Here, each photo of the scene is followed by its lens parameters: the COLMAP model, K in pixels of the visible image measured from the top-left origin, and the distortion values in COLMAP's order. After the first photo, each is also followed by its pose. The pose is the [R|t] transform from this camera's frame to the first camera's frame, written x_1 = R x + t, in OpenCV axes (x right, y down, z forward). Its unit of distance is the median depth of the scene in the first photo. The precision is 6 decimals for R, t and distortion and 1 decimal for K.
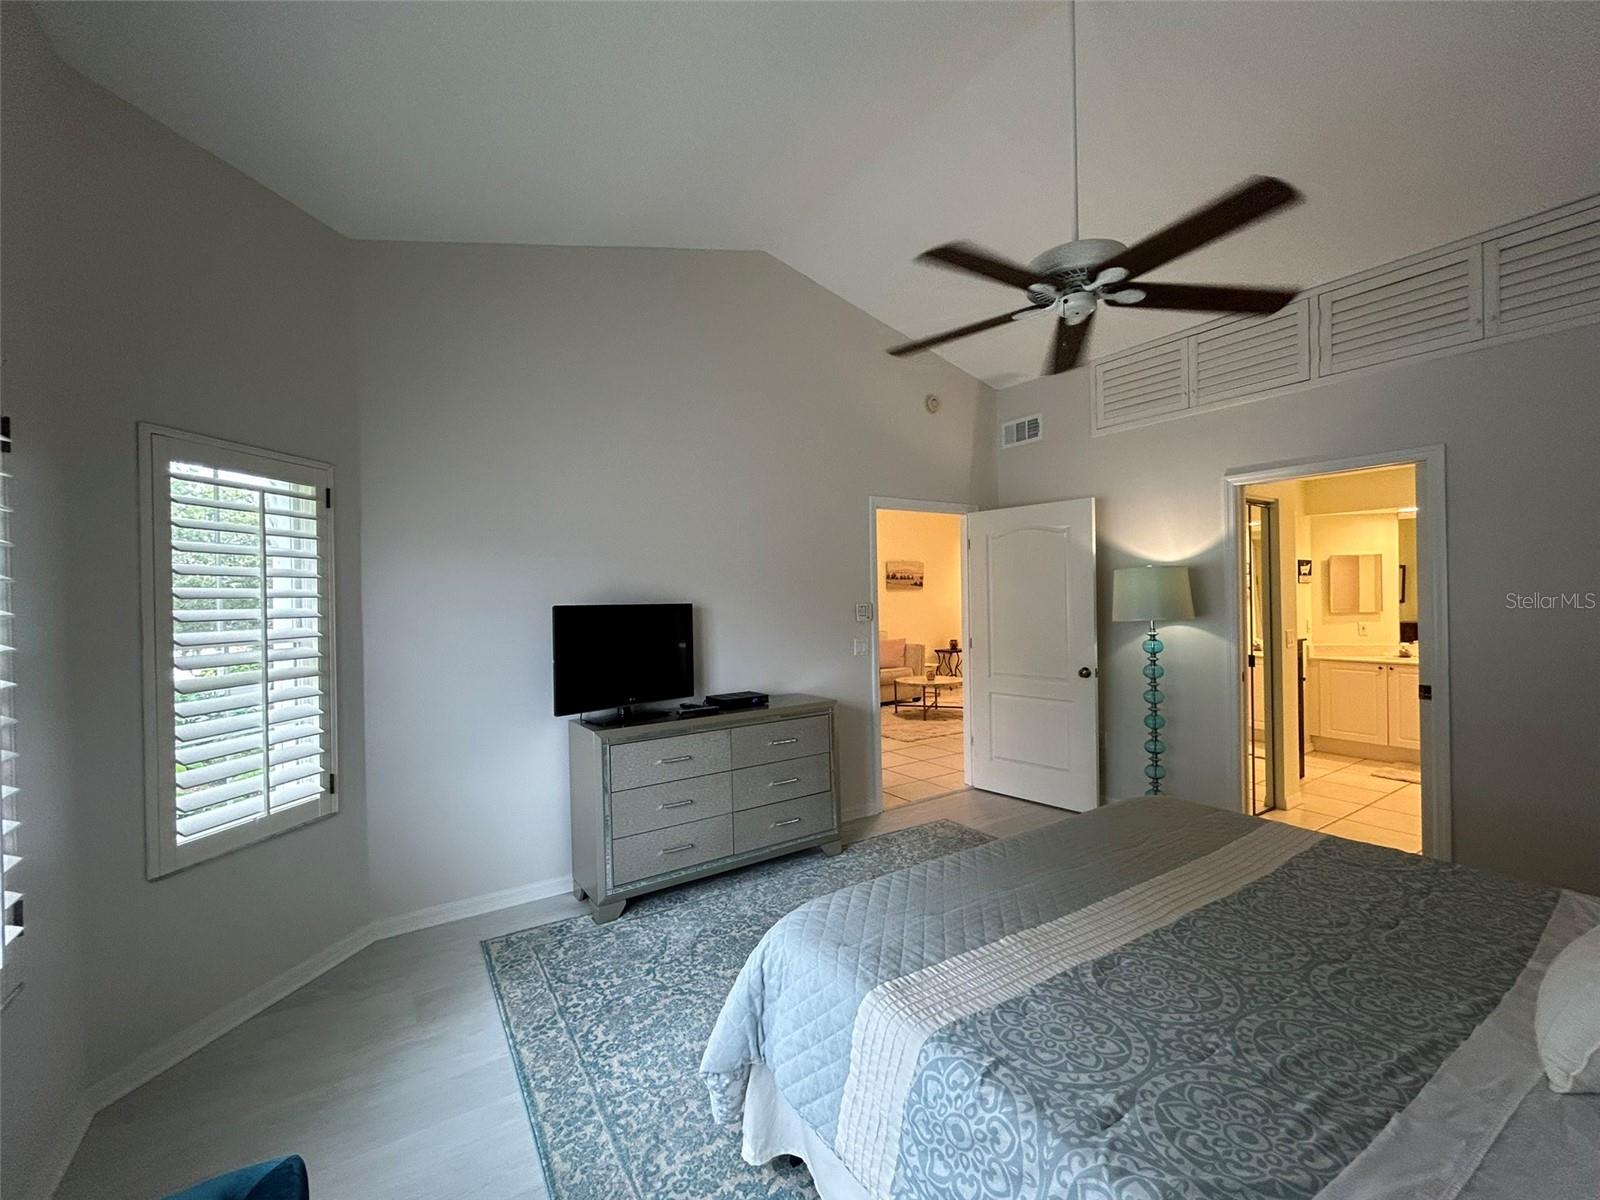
lens RADIAL K [[649.5, 0, 795.9], [0, 649.5, 600.5], [0, 0, 1]] dist [-0.002189, 0.000018]
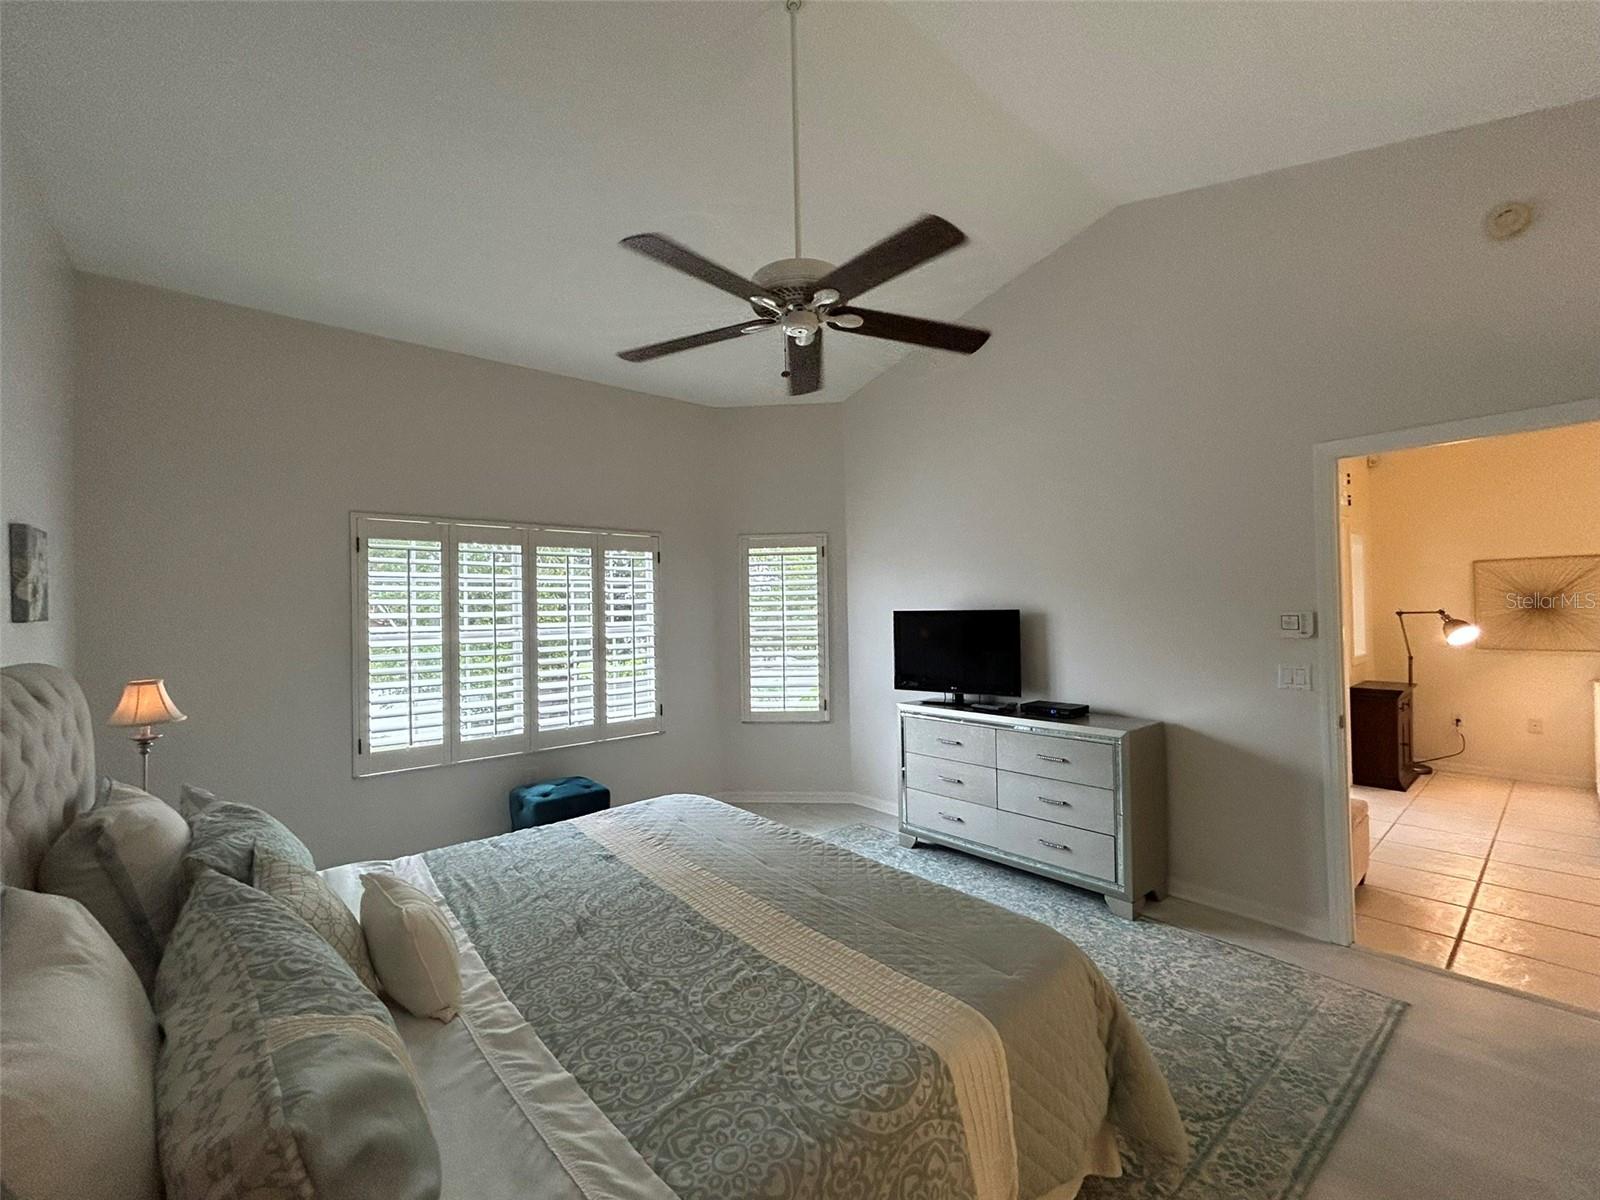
lens RADIAL K [[648.0, 0, 793.4], [0, 648.0, 607.2], [0, 0, 1]] dist [-0.039255, -0.000050]
pose [[0.095376, -0.001505, -0.995440, 1.039926], [0.020908, 0.999781, 0.000491, -0.001629], [0.995222, -0.020860, 0.095386, 0.680404]]
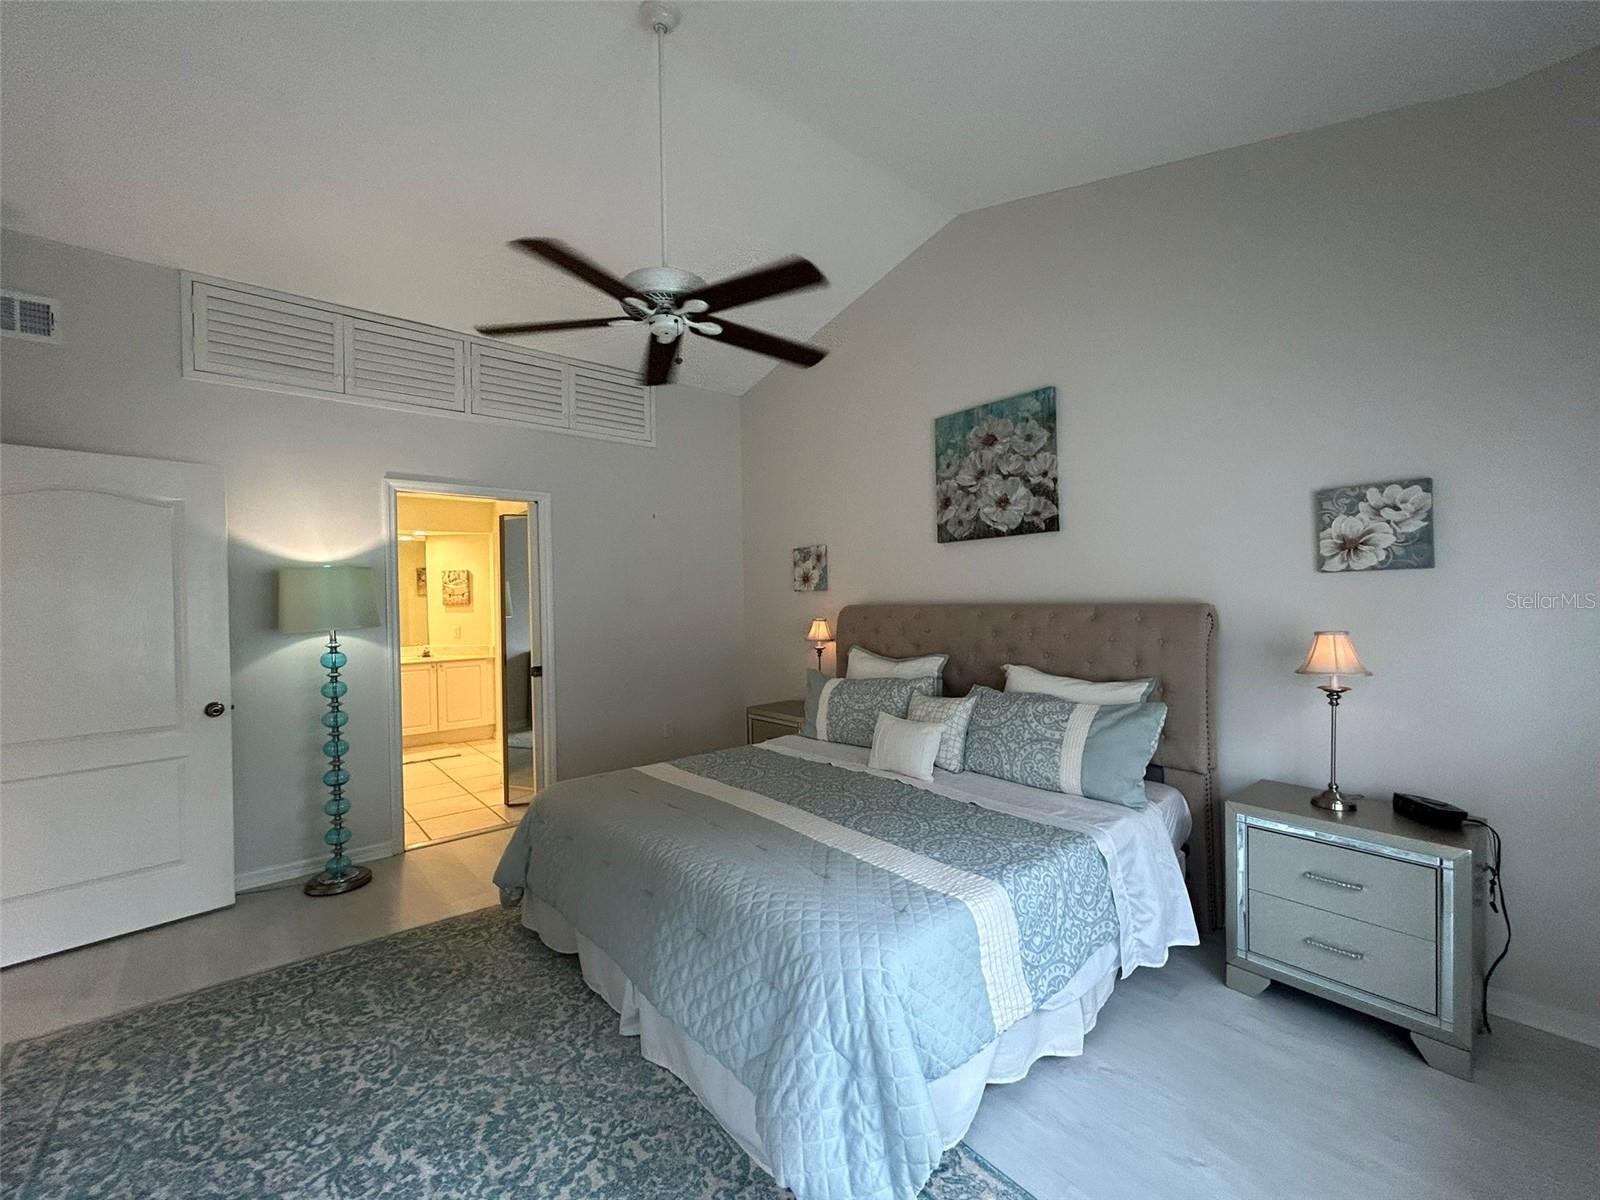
lens RADIAL K [[649.5, 0, 795.9], [0, 649.5, 600.5], [0, 0, 1]] dist [-0.002189, 0.000018]
pose [[-0.102966, 0.010253, 0.994632, -0.517344], [0.023244, 0.999699, -0.007899, 0.019085], [-0.994413, 0.022306, -0.103173, 0.691800]]
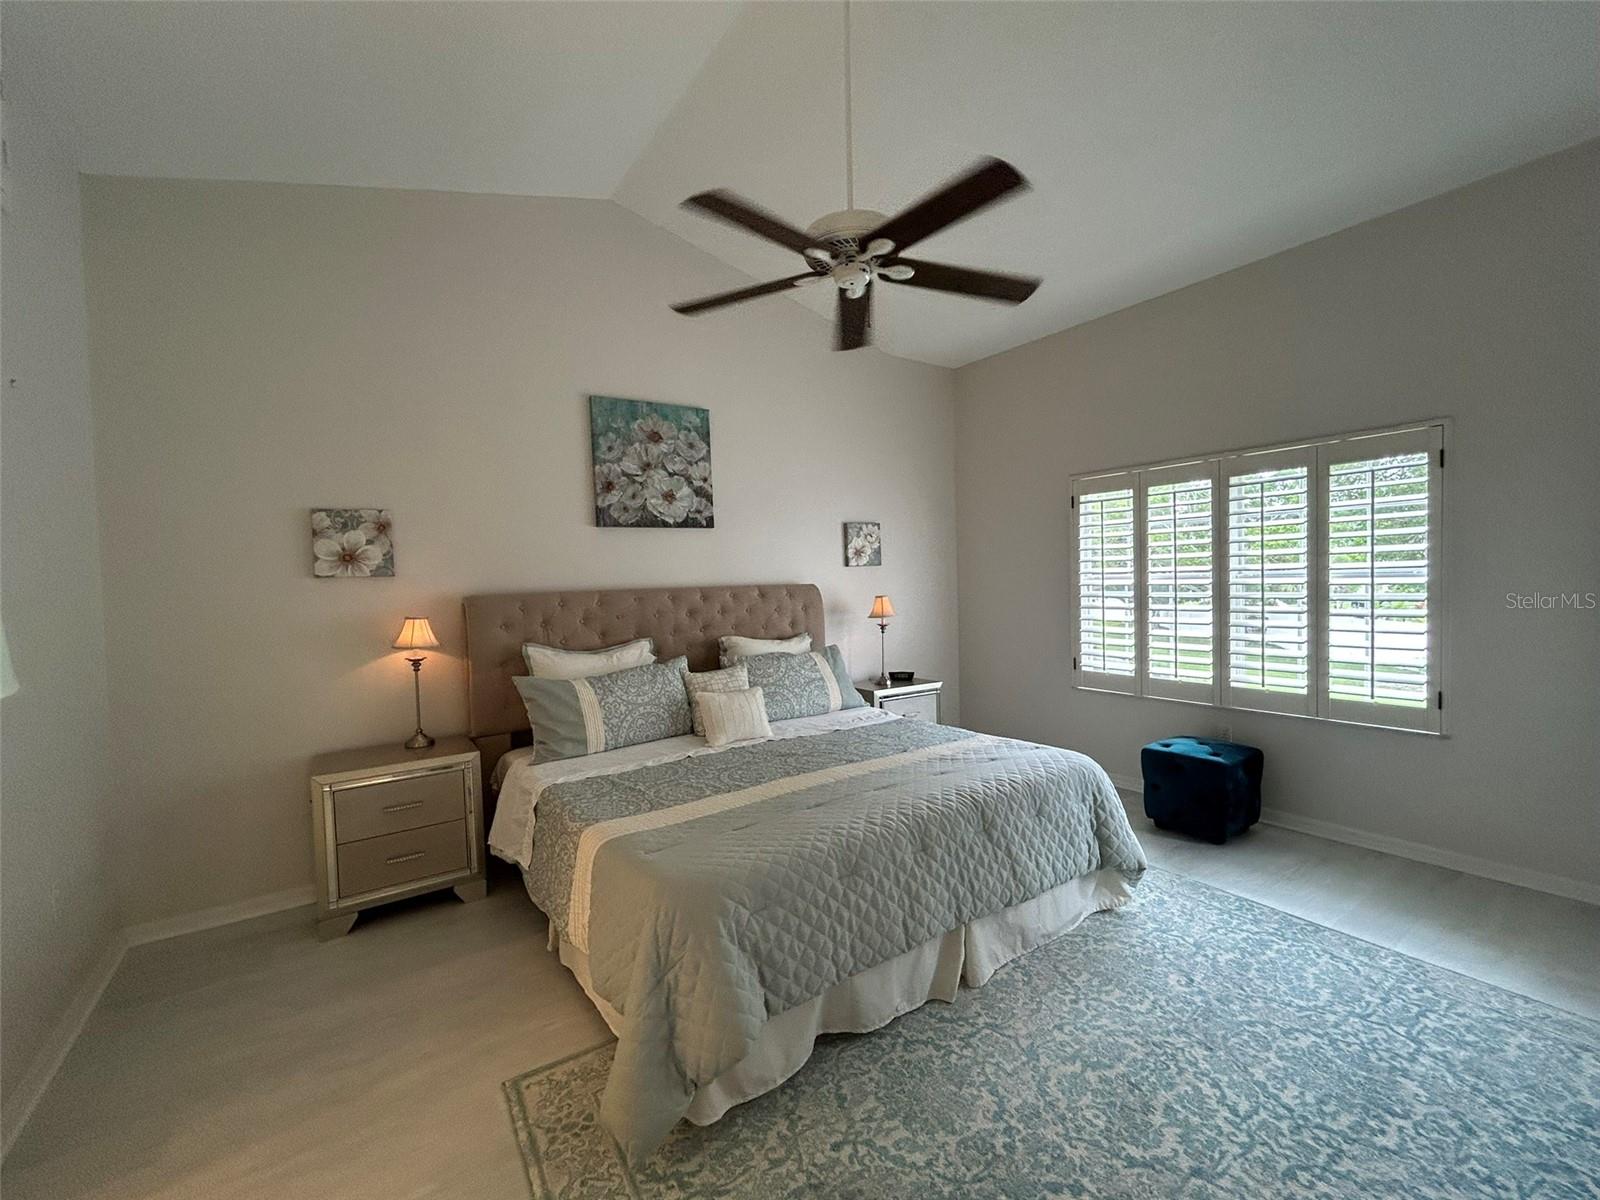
lens RADIAL K [[649.5, 0, 795.9], [0, 649.5, 600.5], [0, 0, 1]] dist [-0.002189, 0.000018]
pose [[-0.998702, 0.041408, 0.029667, 0.372164], [0.042386, 0.998552, 0.033122, 0.016374], [-0.028253, 0.034336, -0.999011, 1.541303]]
